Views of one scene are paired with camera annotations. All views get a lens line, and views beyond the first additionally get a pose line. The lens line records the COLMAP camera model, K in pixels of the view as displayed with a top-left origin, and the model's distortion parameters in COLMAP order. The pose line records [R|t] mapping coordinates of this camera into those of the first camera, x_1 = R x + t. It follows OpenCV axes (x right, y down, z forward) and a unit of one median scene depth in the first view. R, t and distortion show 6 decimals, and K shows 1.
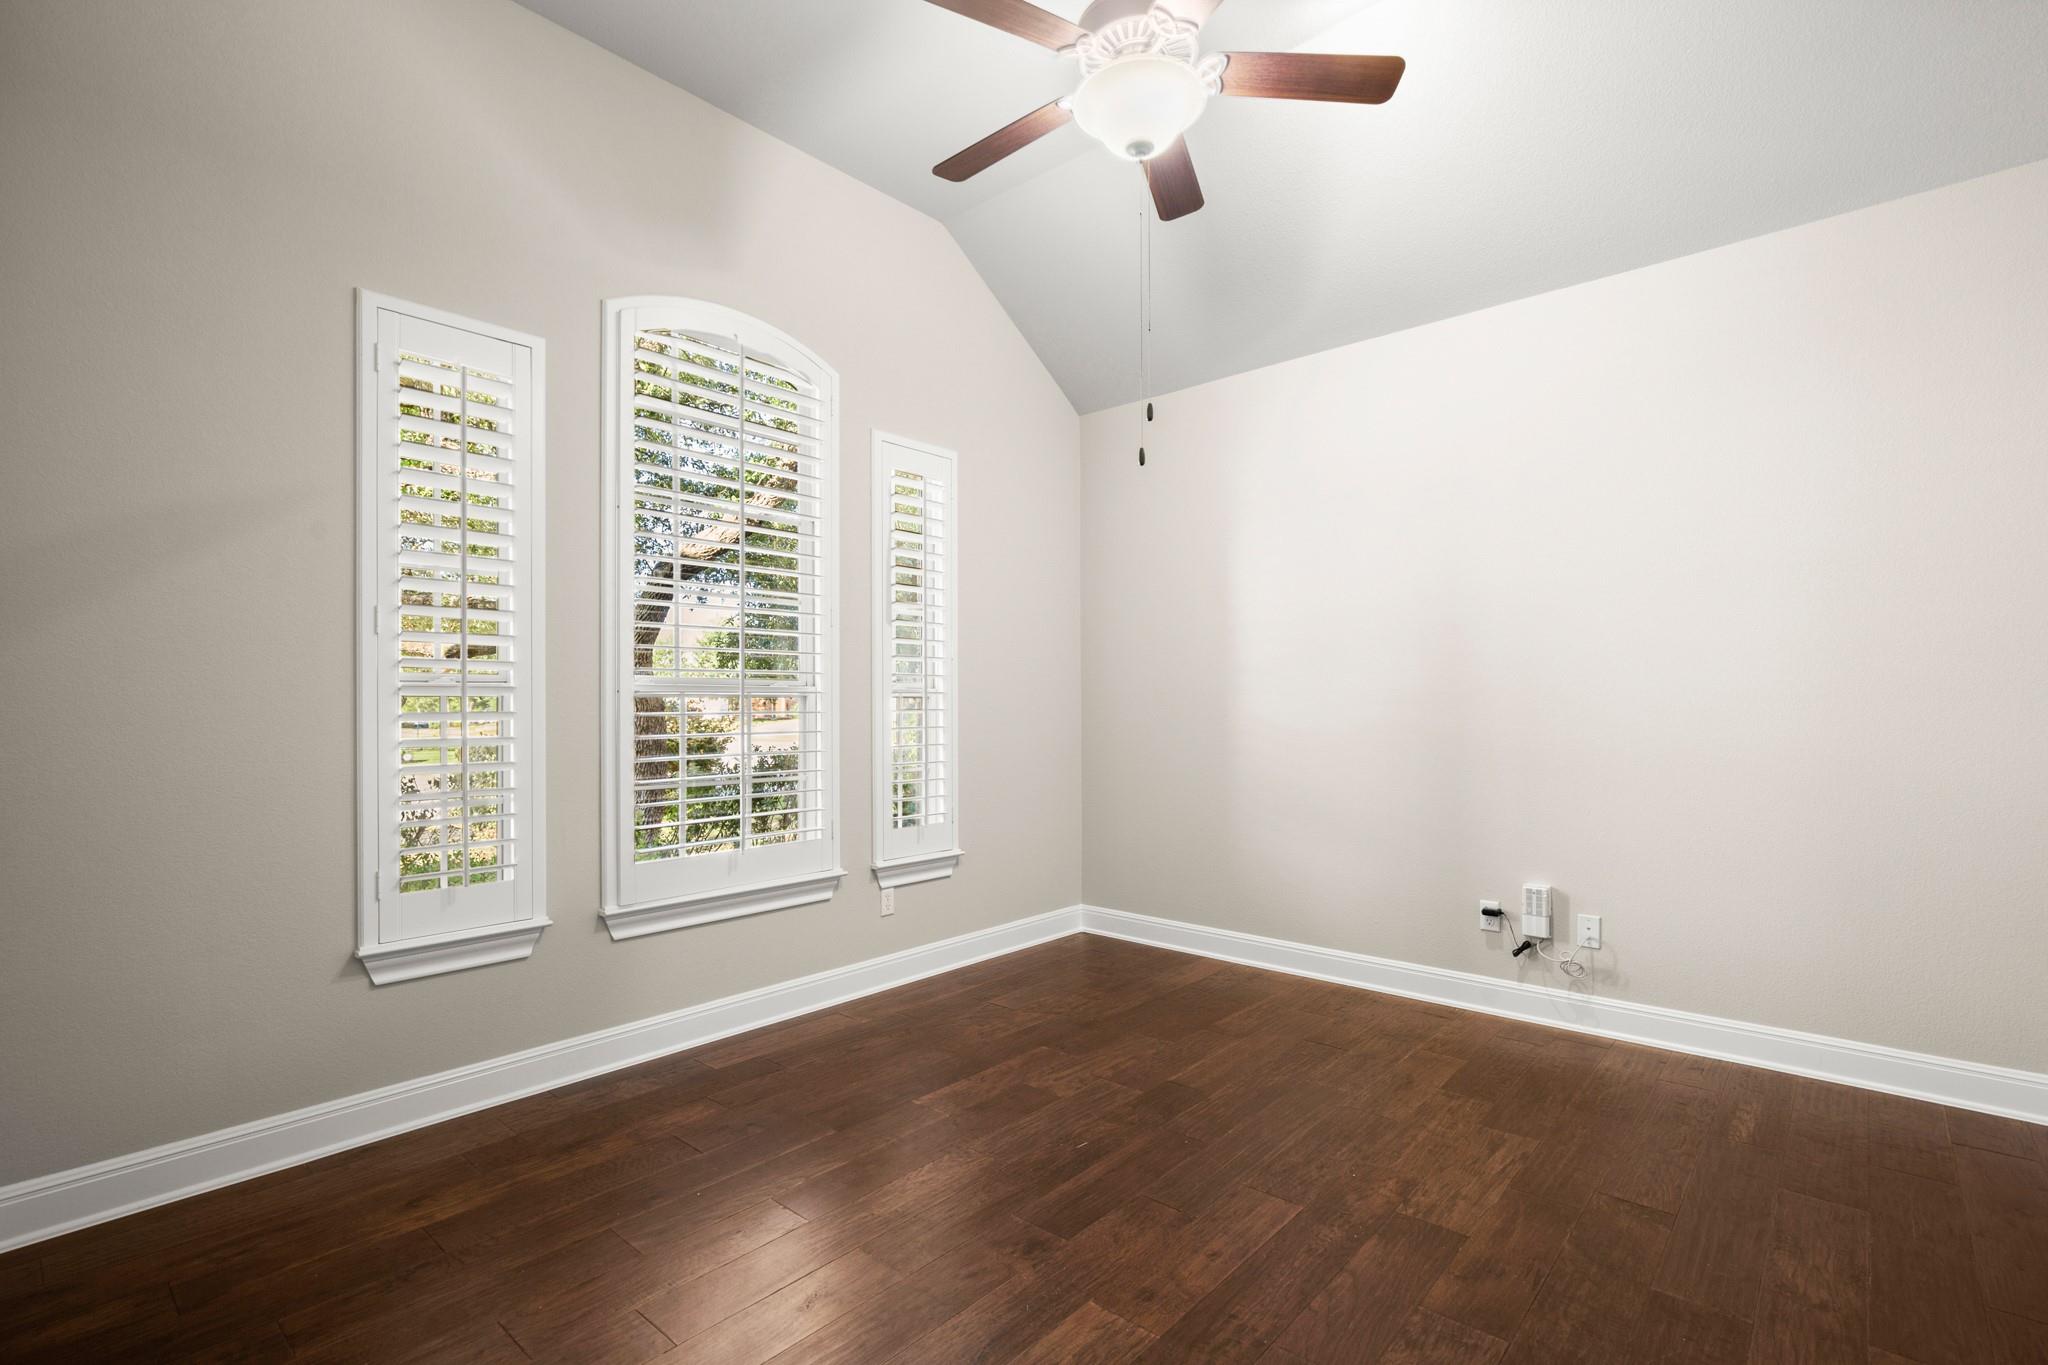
lens RADIAL K [[933.0, 0, 1027.5], [0, 933.0, 694.1], [0, 0, 1]] dist [0.005191, -0.000163]
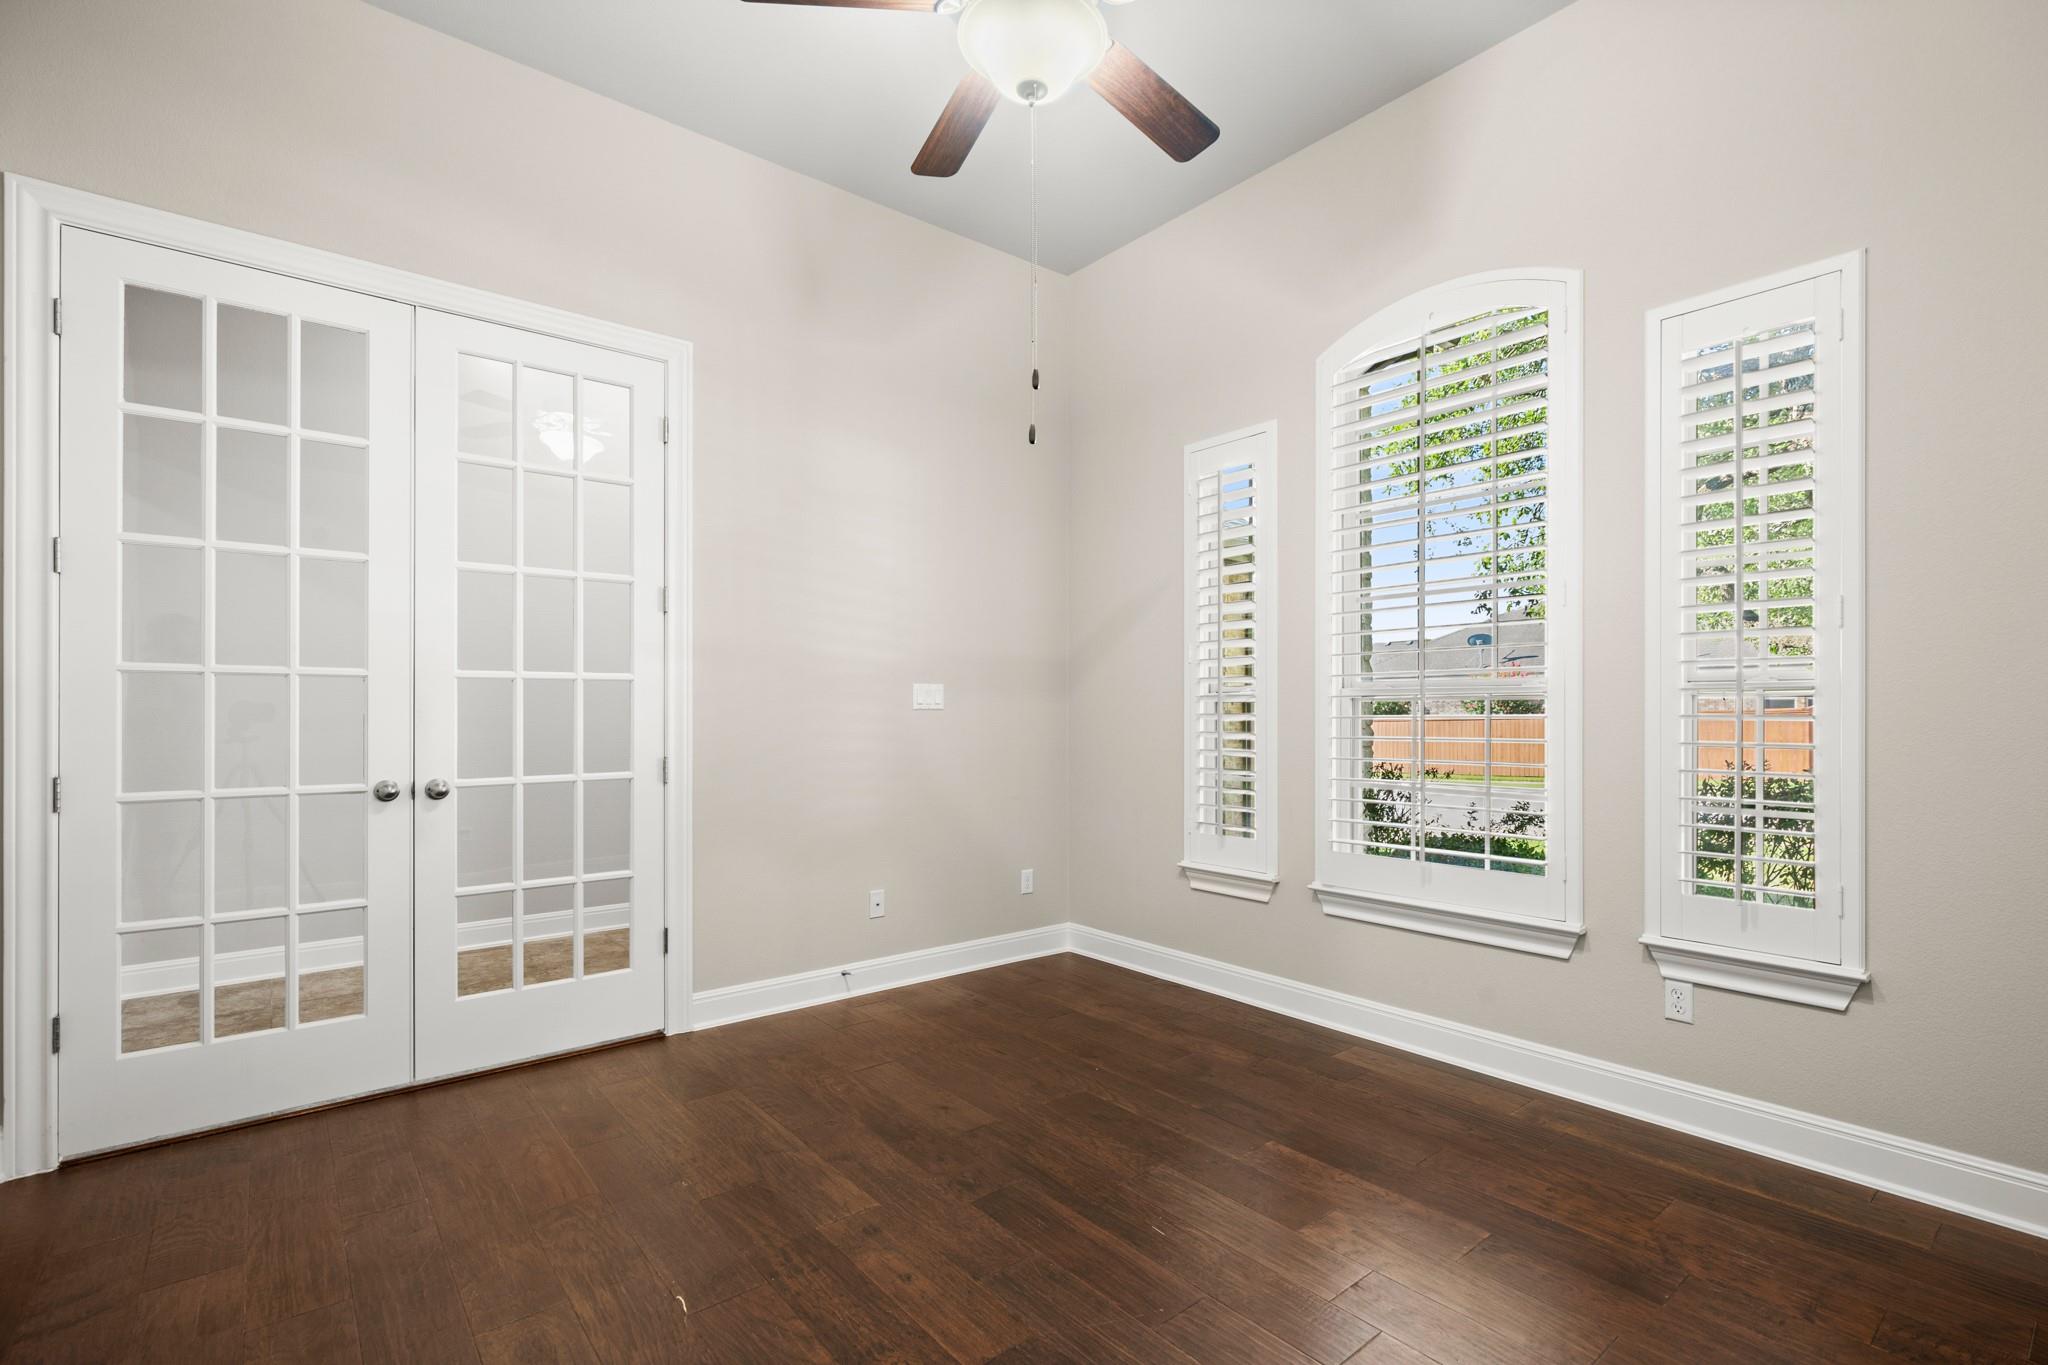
lens RADIAL K [[933.0, 0, 1069.0], [0, 933.0, 708.7], [0, 0, 1]] dist [0.005191, -0.000163]
pose [[-0.131067, -0.001065, -0.991373, 0.785781], [0.013611, 0.999903, -0.002873, 0.011573], [0.991280, -0.013870, -0.131040, 0.899413]]
